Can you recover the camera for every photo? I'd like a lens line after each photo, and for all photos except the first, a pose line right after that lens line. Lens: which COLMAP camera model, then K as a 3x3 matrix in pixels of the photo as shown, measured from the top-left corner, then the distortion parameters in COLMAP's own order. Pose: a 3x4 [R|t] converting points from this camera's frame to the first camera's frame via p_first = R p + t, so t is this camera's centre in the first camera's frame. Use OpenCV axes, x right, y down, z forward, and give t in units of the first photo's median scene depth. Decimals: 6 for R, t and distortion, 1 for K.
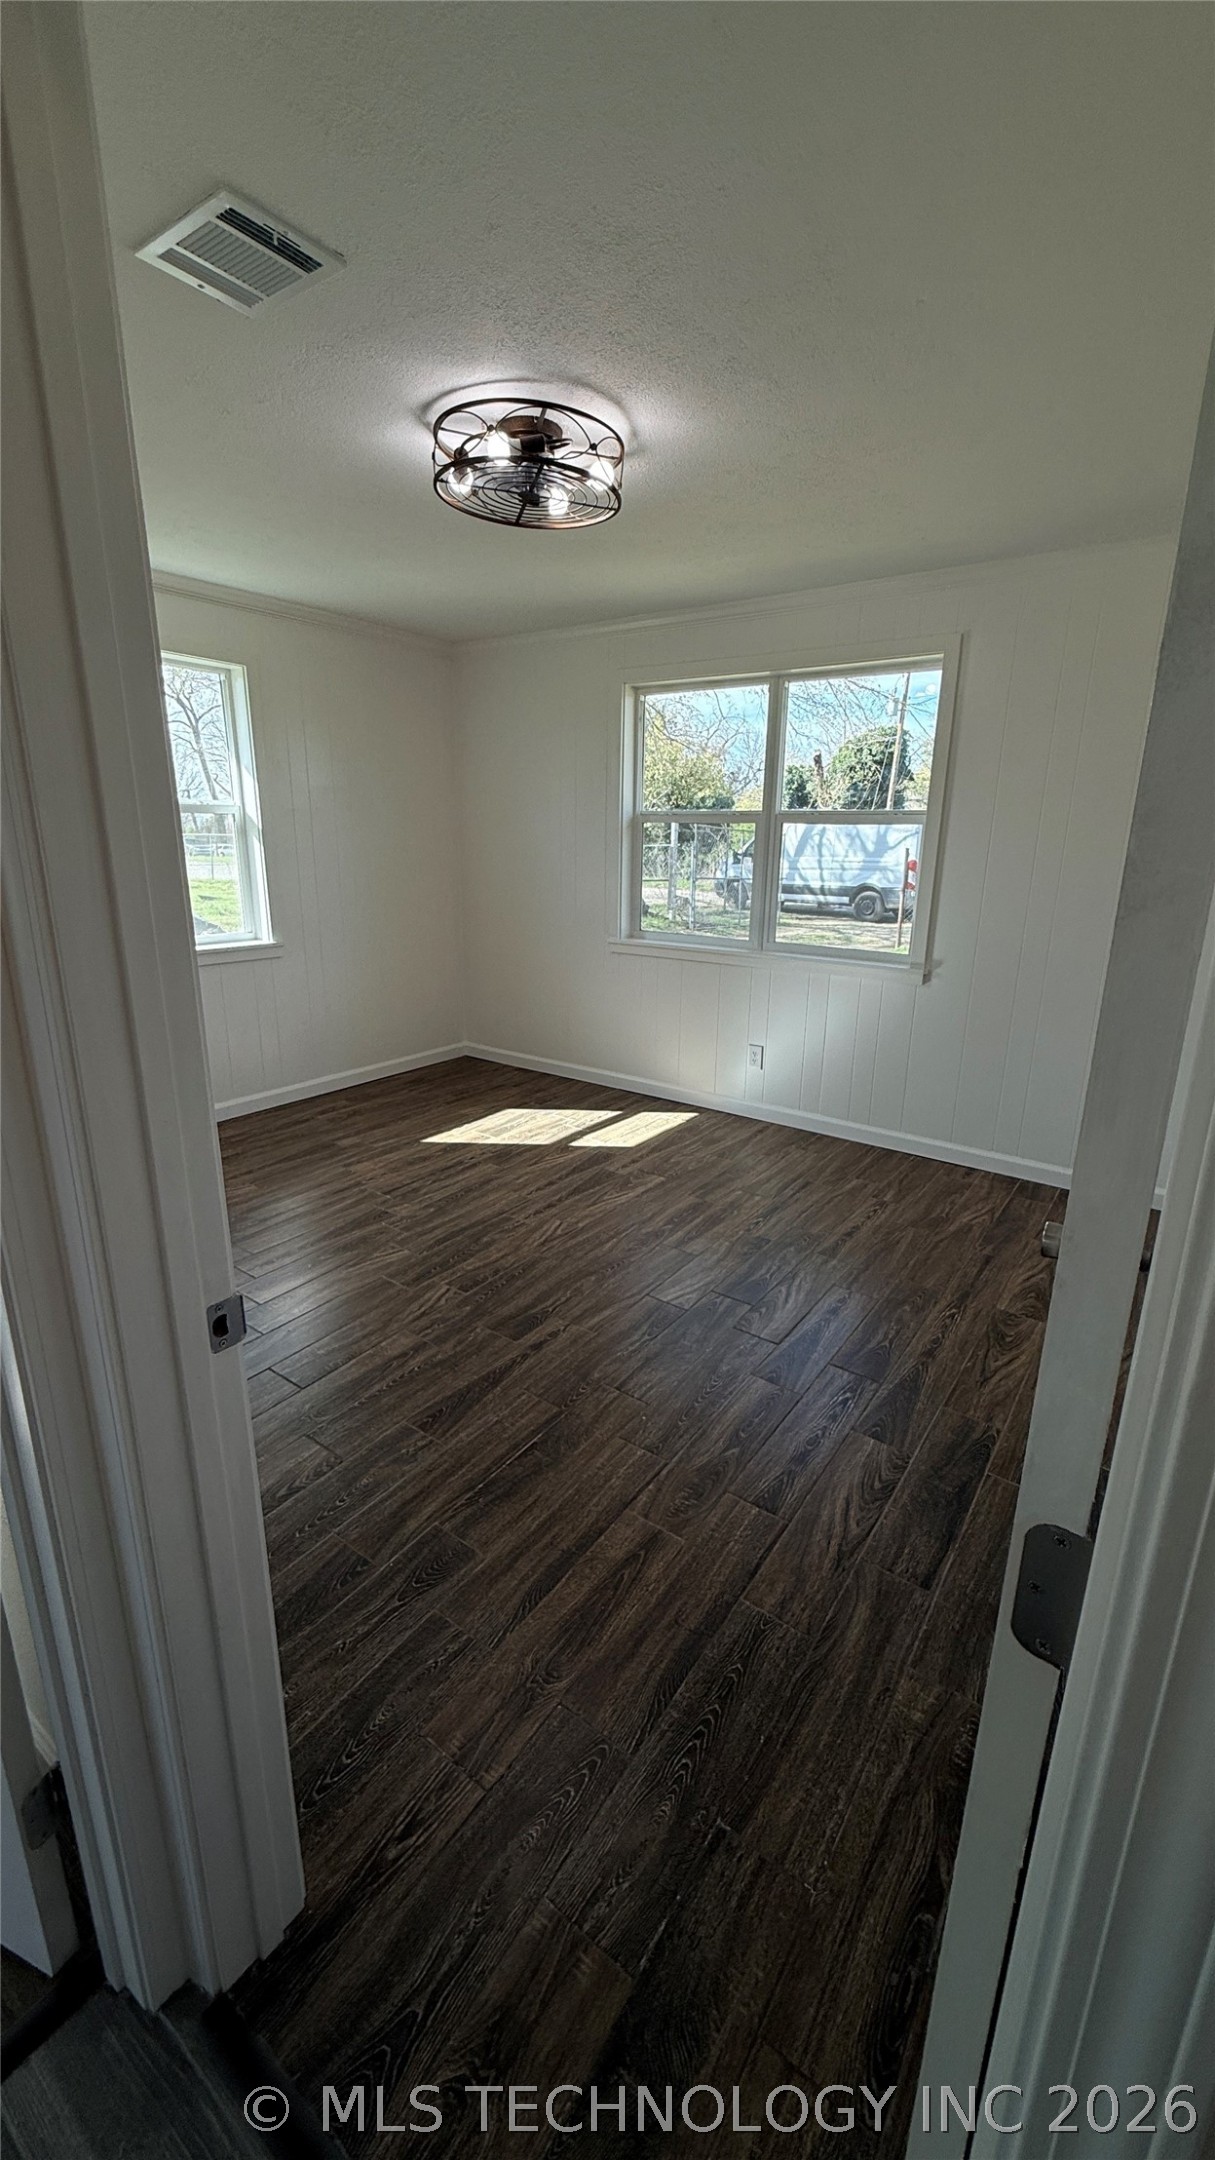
lens RADIAL K [[861.3, 0, 626.7], [0, 861.3, 1076.0], [0, 0, 1]] dist [-0.002900, -0.000086]
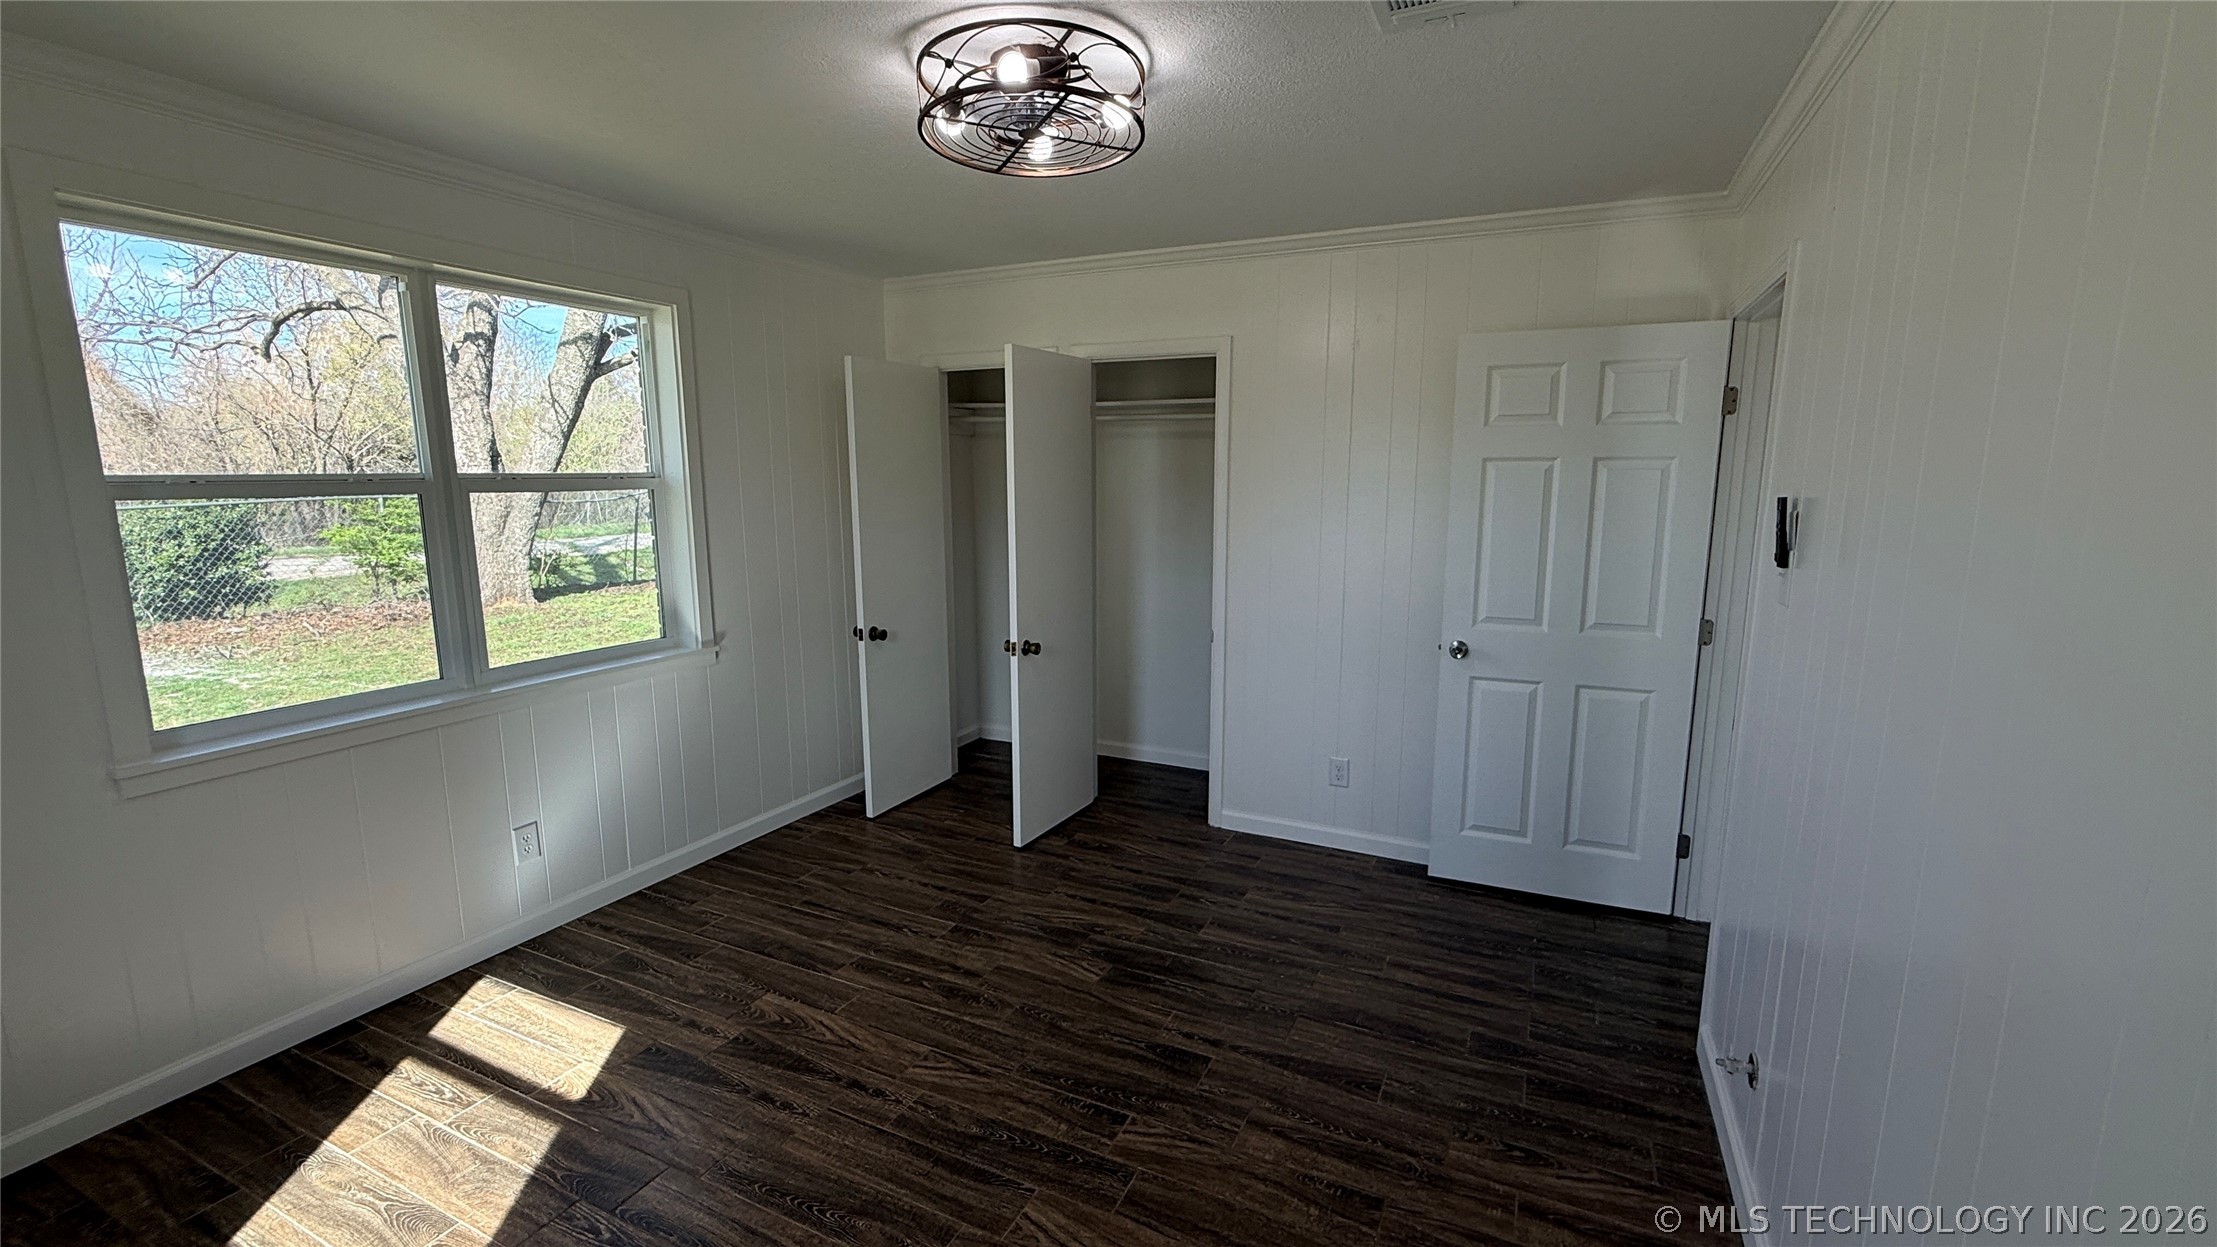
lens RADIAL K [[884.0, 0, 1127.7], [0, 884.0, 619.6], [0, 0, 1]] dist [-0.002900, -0.000086]
pose [[-0.148057, -0.177044, 0.973003, -0.665532], [0.266151, 0.940417, 0.211614, -0.250335], [-0.952493, 0.290296, -0.092115, 0.723120]]
